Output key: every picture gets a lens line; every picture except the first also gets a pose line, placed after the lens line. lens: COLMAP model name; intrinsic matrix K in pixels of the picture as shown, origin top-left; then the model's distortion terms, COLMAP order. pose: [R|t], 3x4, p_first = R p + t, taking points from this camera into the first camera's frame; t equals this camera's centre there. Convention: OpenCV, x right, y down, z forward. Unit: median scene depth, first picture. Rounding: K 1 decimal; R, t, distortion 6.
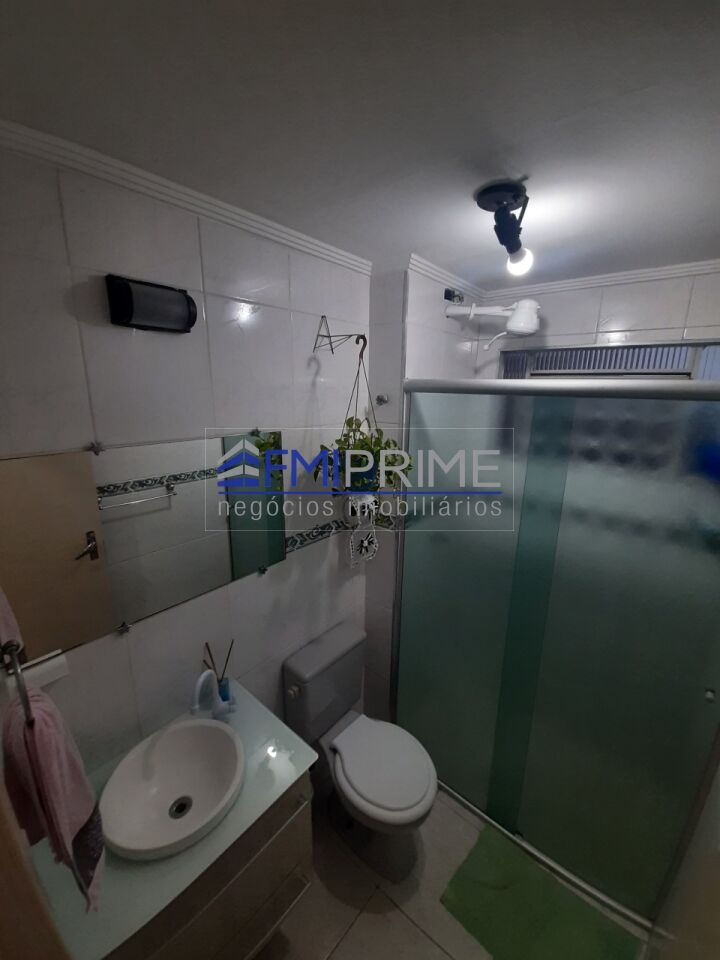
lens RADIAL K [[373.3, 0, 373.2], [0, 373.3, 476.8], [0, 0, 1]] dist [0.016803, -0.011619]
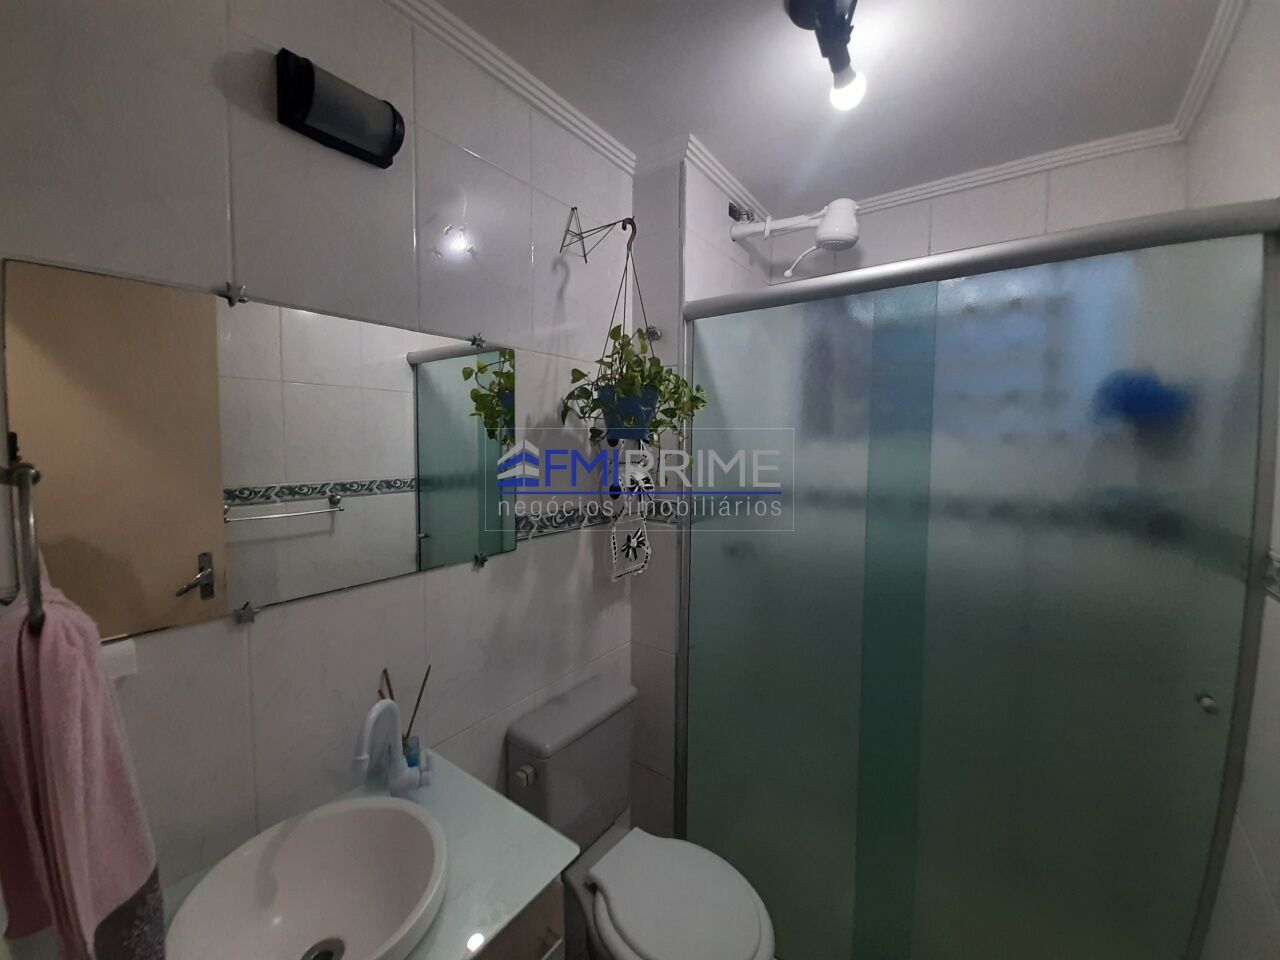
lens RADIAL K [[498.2, 0, 636.6], [0, 498.2, 469.2], [0, 0, 1]] dist [0.017166, -0.013189]
pose [[0.998572, -0.018086, 0.050273, -0.063556], [0.026576, 0.984439, -0.173704, 0.226382], [-0.046349, 0.174791, 0.983514, 0.113597]]
